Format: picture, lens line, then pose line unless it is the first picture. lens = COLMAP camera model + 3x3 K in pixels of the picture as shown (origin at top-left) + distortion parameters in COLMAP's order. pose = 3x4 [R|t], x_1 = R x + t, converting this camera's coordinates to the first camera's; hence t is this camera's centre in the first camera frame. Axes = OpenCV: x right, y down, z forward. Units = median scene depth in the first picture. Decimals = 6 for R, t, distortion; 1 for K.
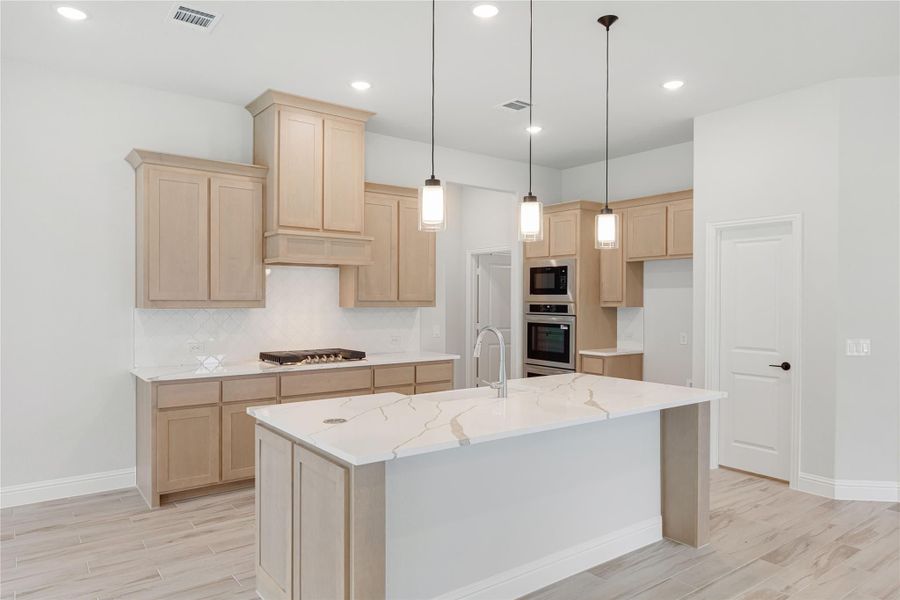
lens RADIAL K [[585.7, 0, 450.0], [0, 585.7, 300.0], [0, 0, 1]] dist [-0.002128, -0.000008]
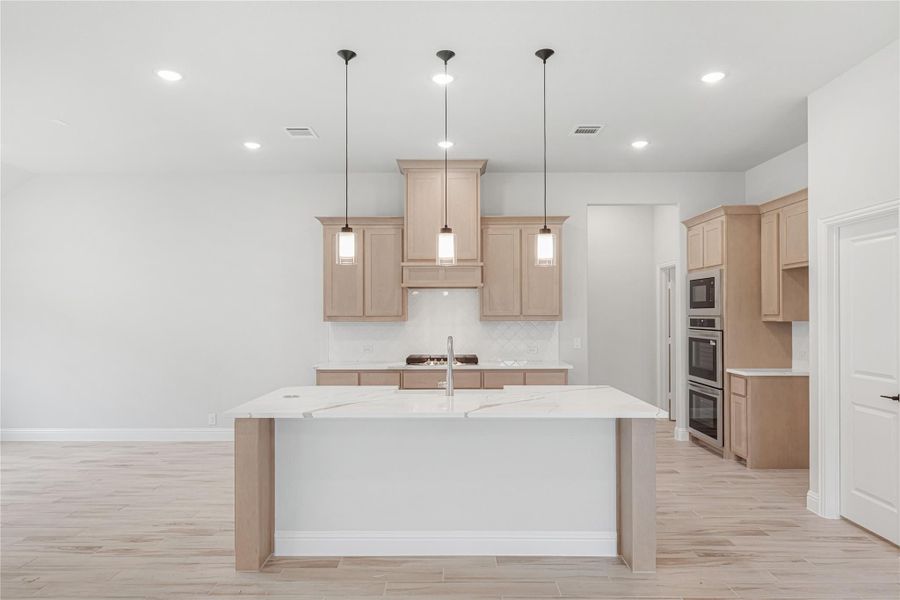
lens RADIAL K [[544.4, 0, 446.6], [0, 544.4, 311.5], [0, 0, 1]] dist [0.001508, -0.000012]
pose [[0.794331, -0.009675, -0.607408, 0.406844], [0.005736, 0.999948, -0.008426, 0.001360], [0.607458, 0.003209, 0.794345, 0.055009]]
